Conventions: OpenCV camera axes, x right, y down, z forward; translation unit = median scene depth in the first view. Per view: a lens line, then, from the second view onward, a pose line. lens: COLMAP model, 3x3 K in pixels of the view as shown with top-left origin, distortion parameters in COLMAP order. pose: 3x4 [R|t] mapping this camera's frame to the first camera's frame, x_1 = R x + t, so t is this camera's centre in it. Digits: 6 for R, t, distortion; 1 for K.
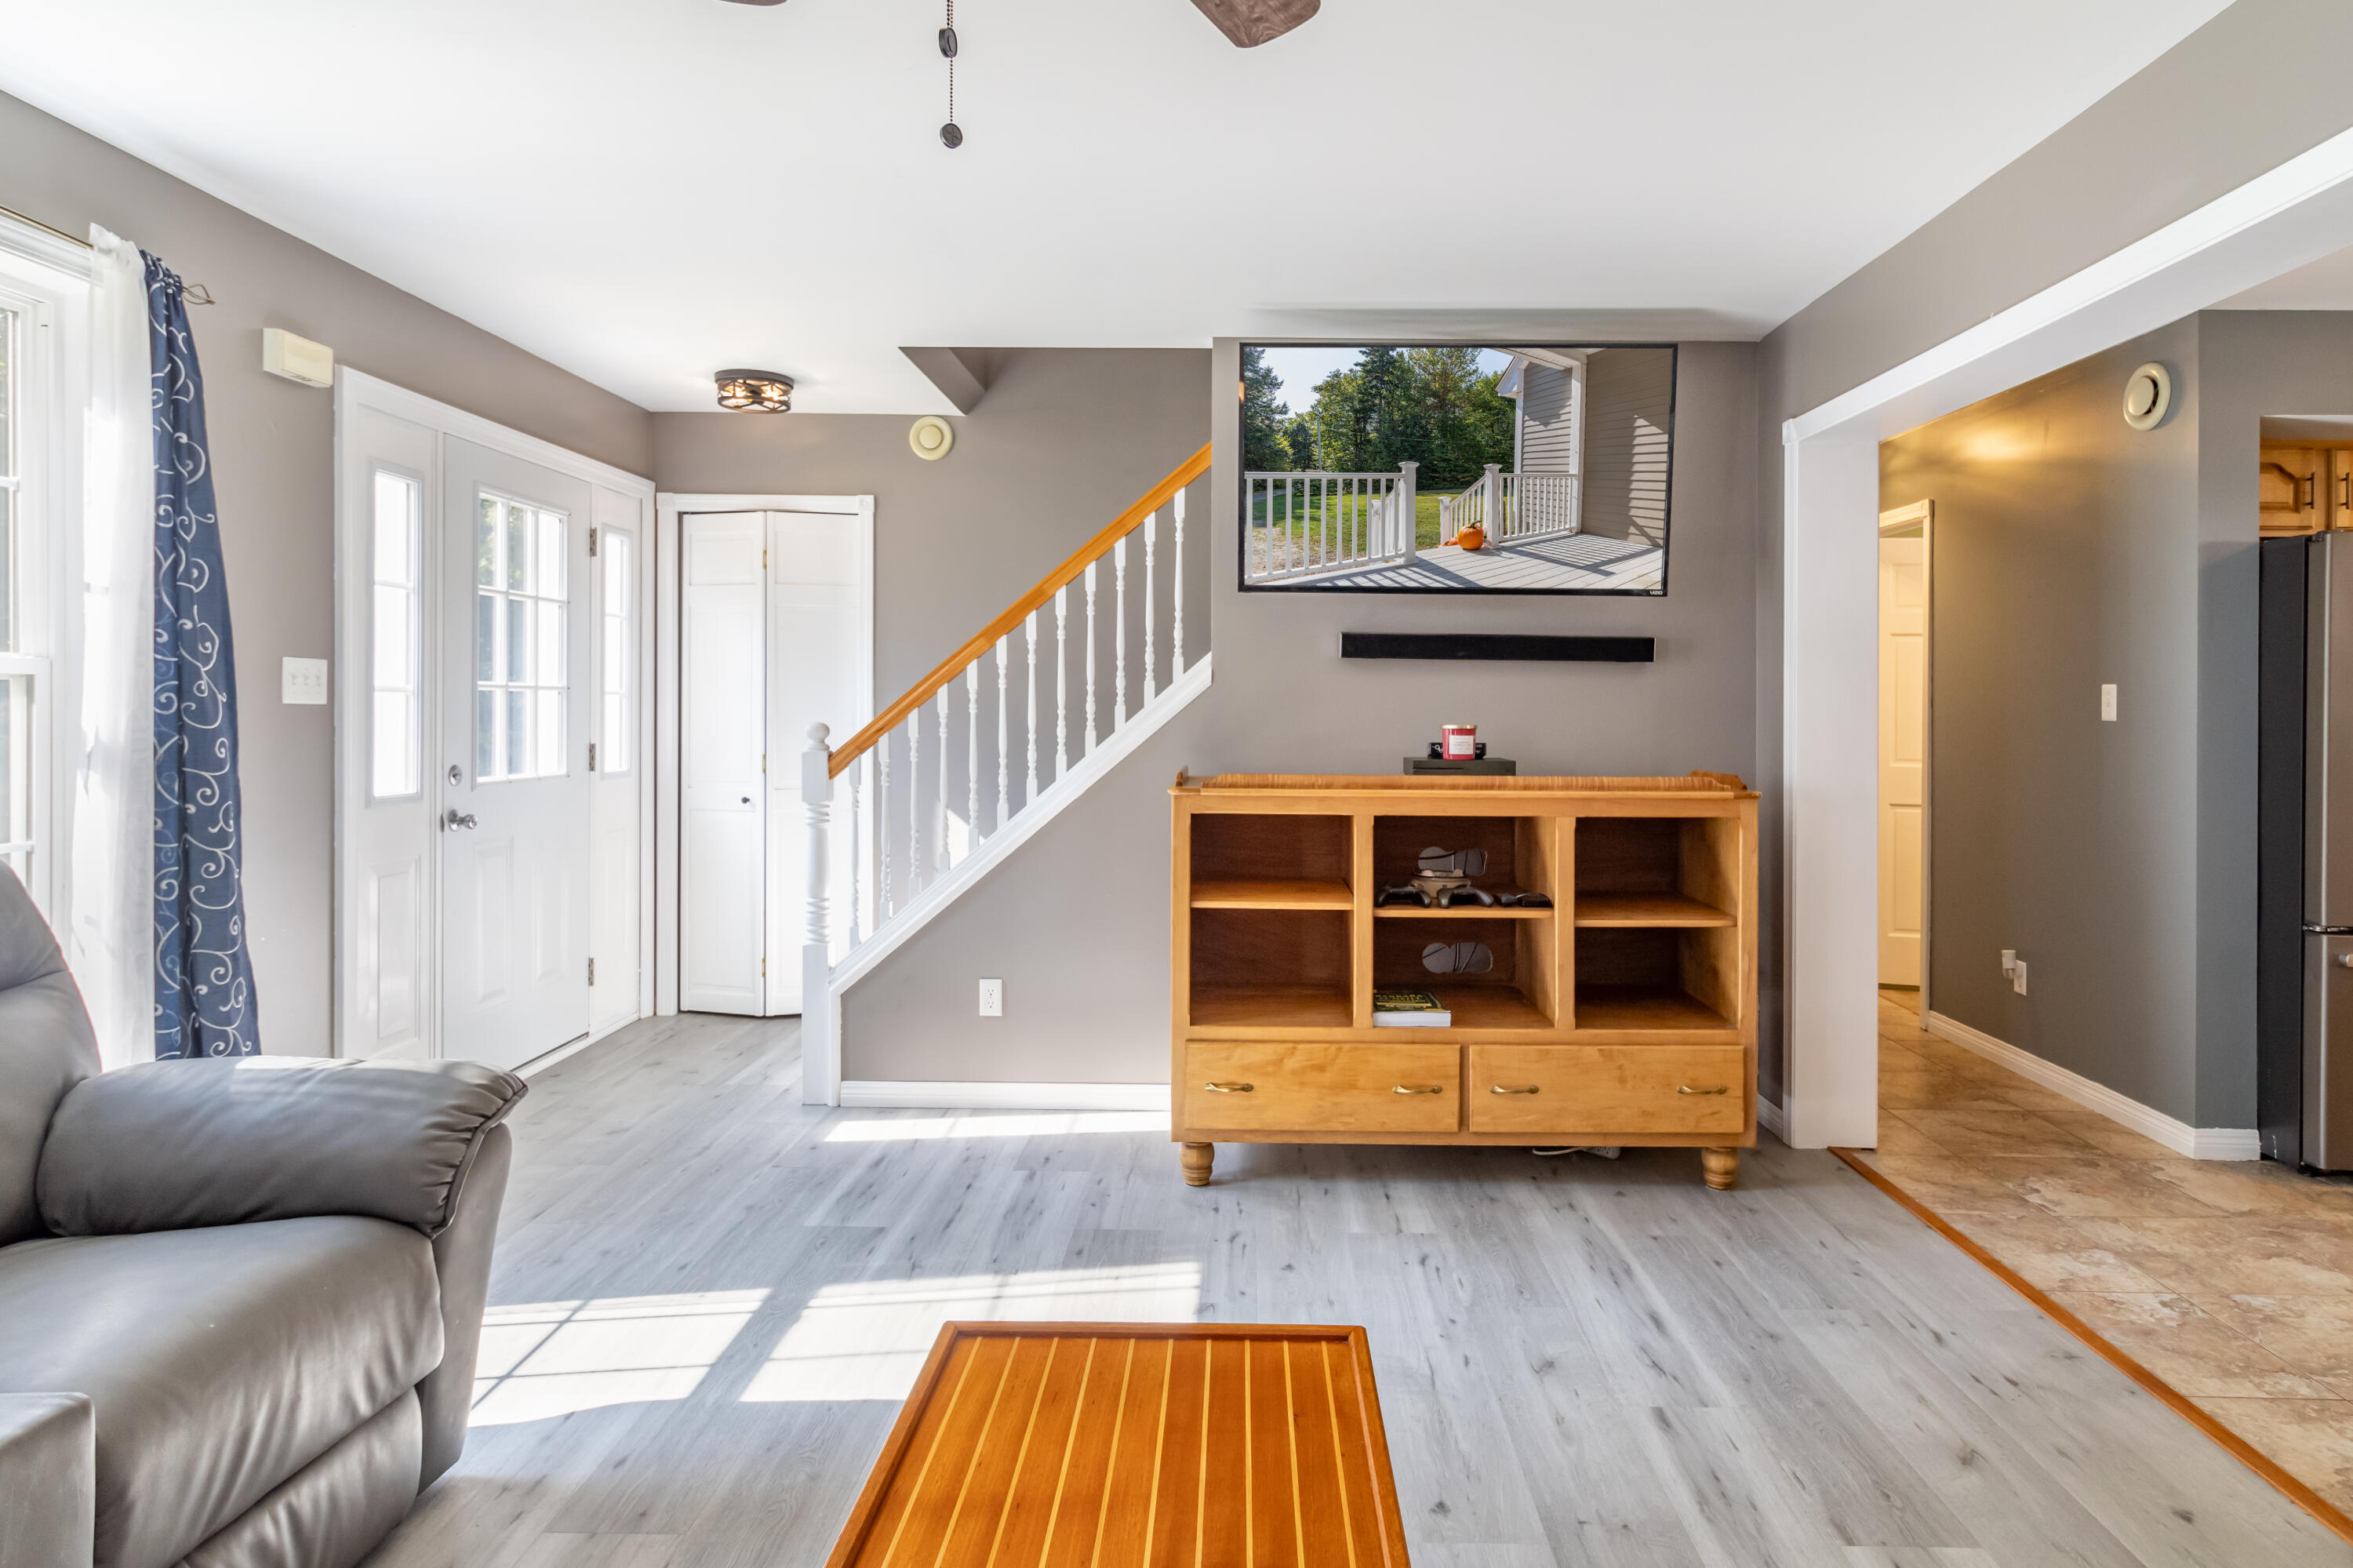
lens RADIAL K [[1272.9, 0, 1176.6], [0, 1272.9, 727.1], [0, 0, 1]] dist [0.000109, -0.002348]
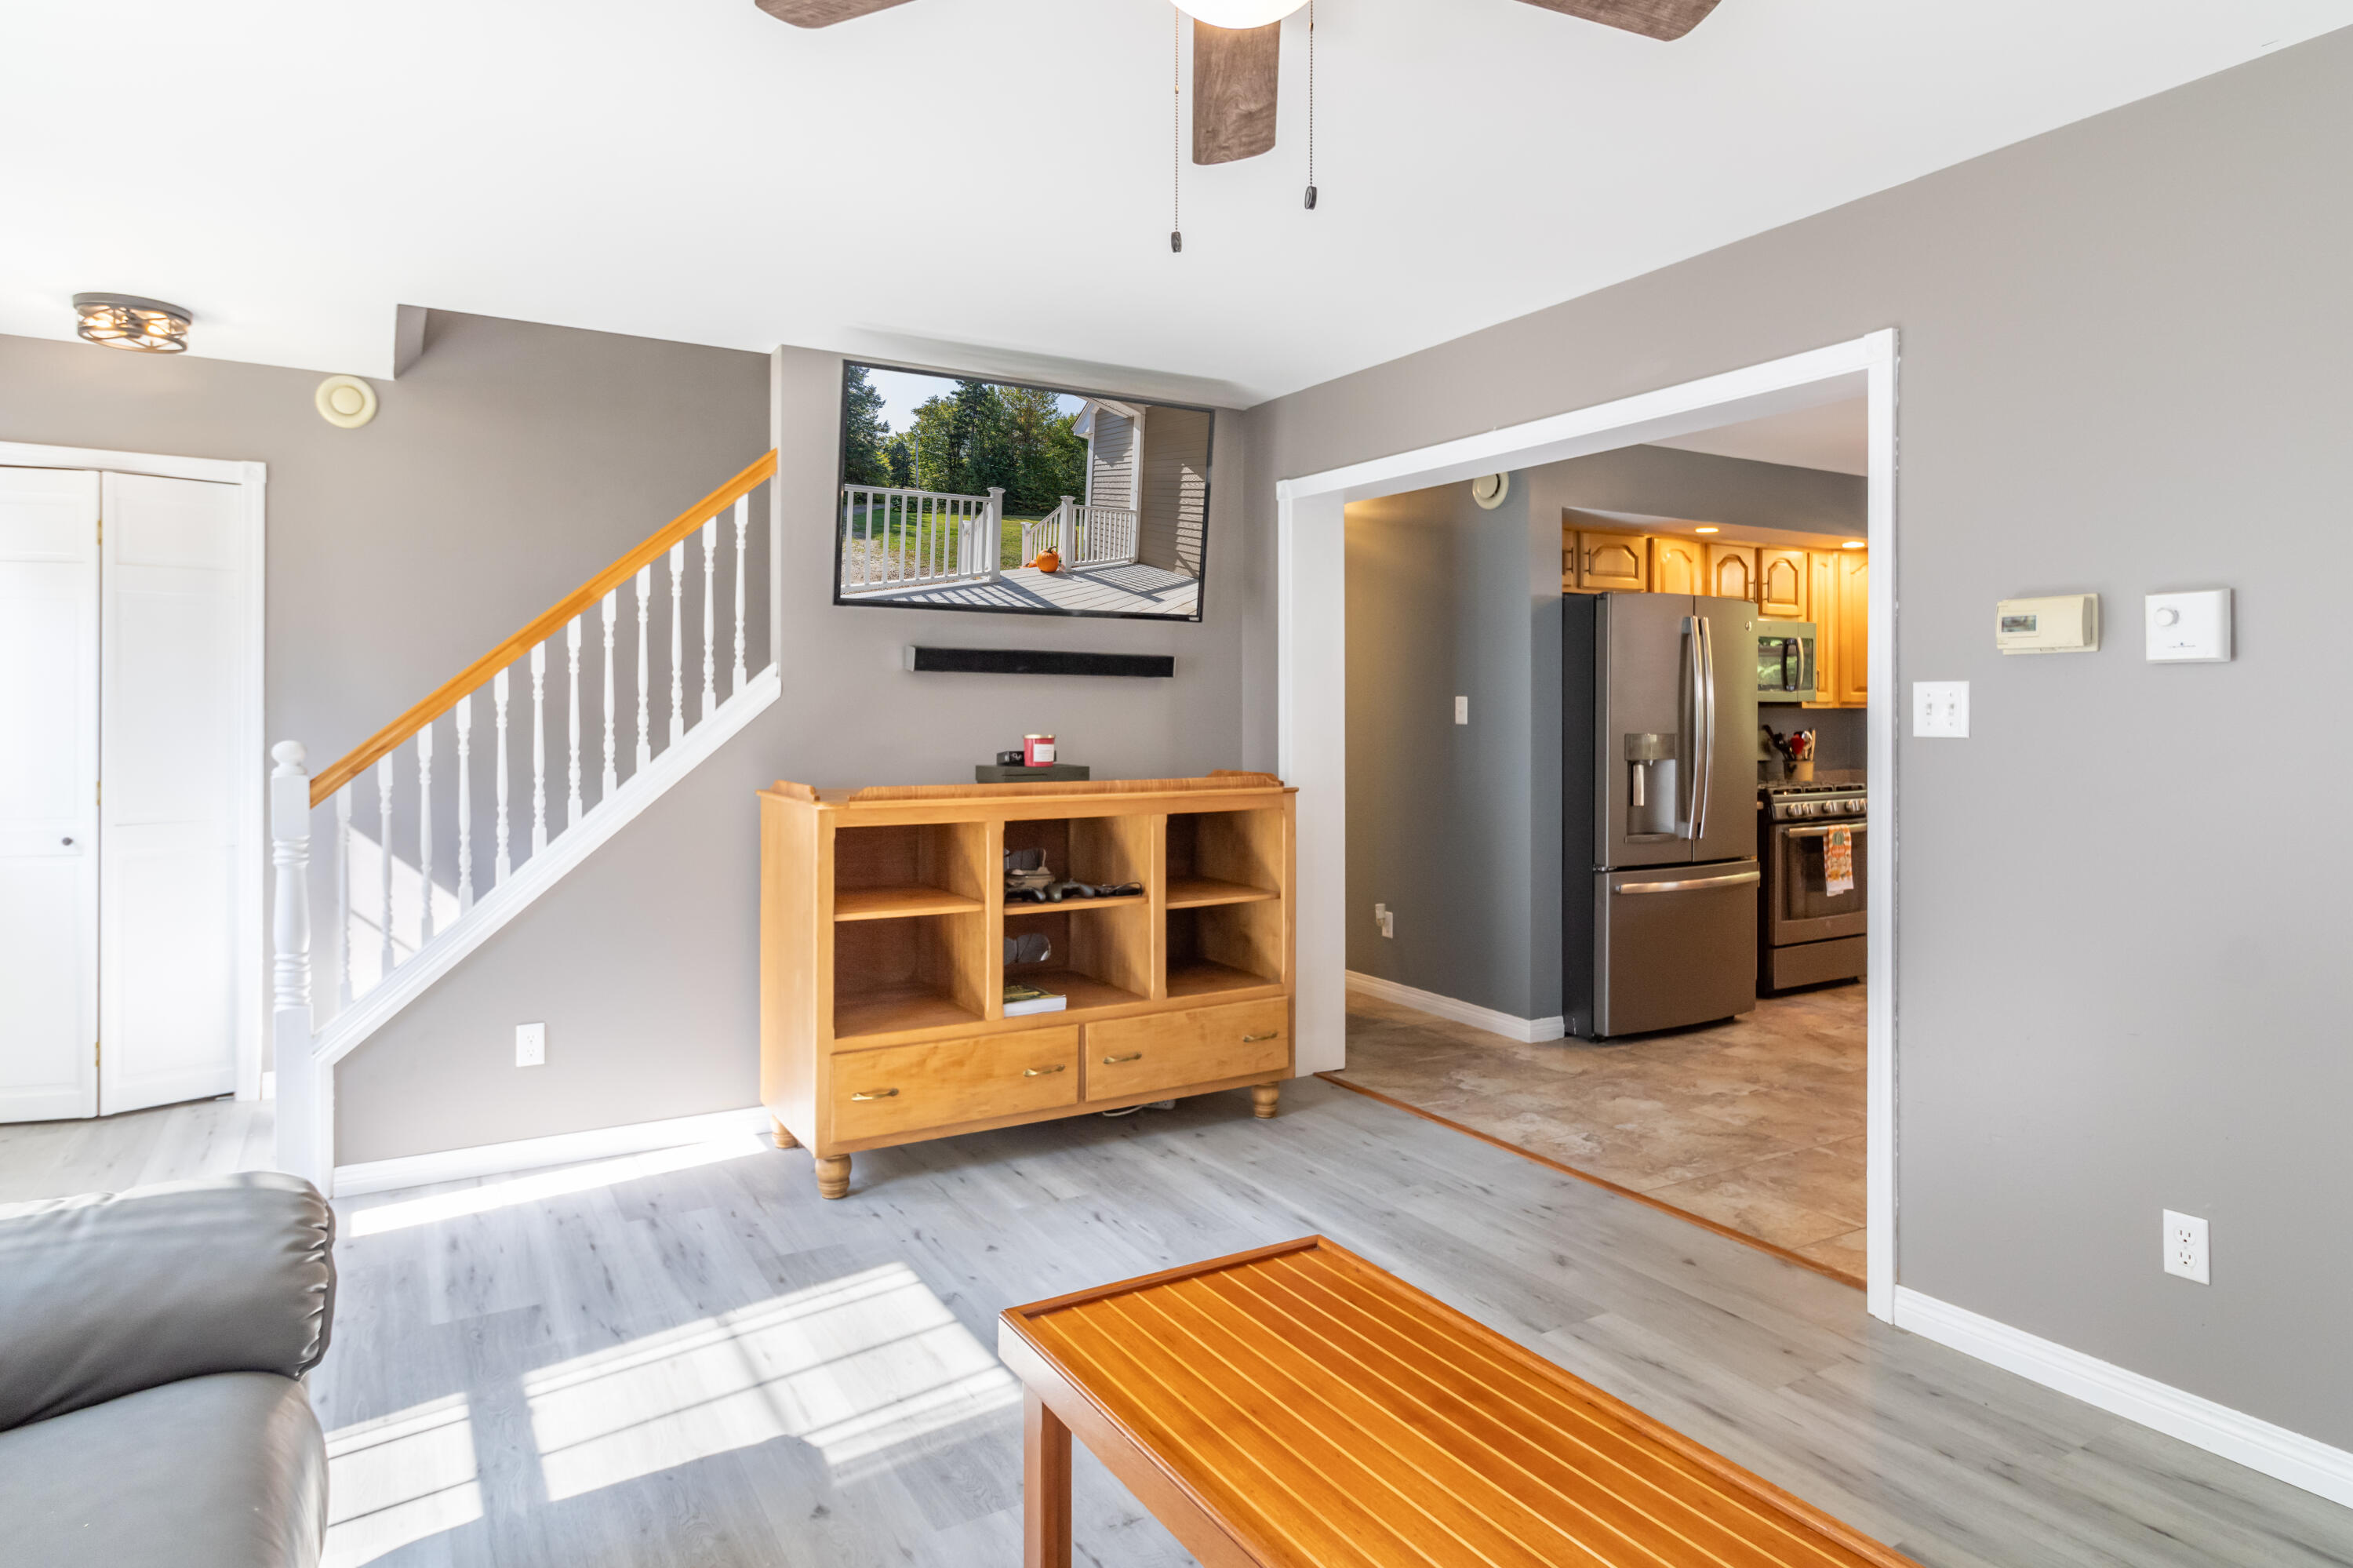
lens RADIAL K [[1342.0, 0, 1007.2], [0, 1342.0, 730.5], [0, 0, 1]] dist [-0.032565, 0.035029]
pose [[0.871591, -0.011792, 0.490092, -0.377464], [0.012138, 0.999923, 0.002473, -0.007822], [-0.490084, 0.003793, 0.871667, 0.018498]]
